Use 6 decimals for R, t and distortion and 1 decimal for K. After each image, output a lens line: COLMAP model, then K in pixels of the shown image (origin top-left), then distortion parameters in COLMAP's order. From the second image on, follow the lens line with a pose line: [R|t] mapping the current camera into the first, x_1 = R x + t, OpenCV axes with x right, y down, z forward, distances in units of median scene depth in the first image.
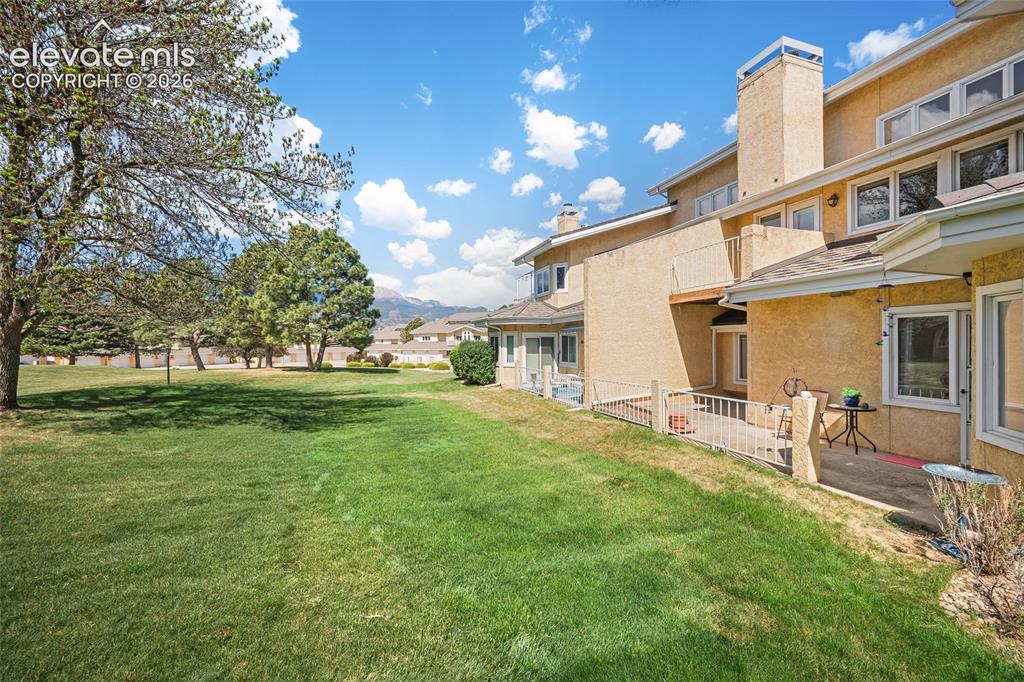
lens RADIAL K [[402.8, 0, 501.2], [0, 402.8, 335.1], [0, 0, 1]] dist [-0.001398, 0.001289]
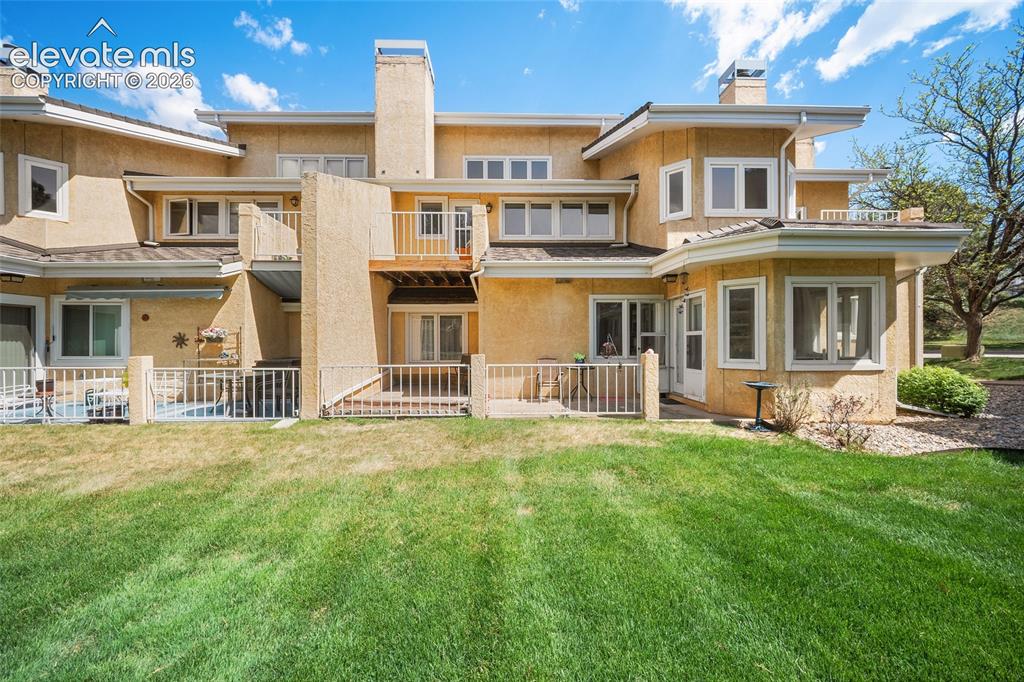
lens RADIAL K [[402.8, 0, 508.9], [0, 402.8, 337.8], [0, 0, 1]] dist [-0.001398, 0.001289]
pose [[0.284319, 0.014502, 0.958620, -0.292358], [-0.018663, 0.999780, -0.009589, 0.063094], [-0.958548, -0.015164, 0.284527, 0.543229]]
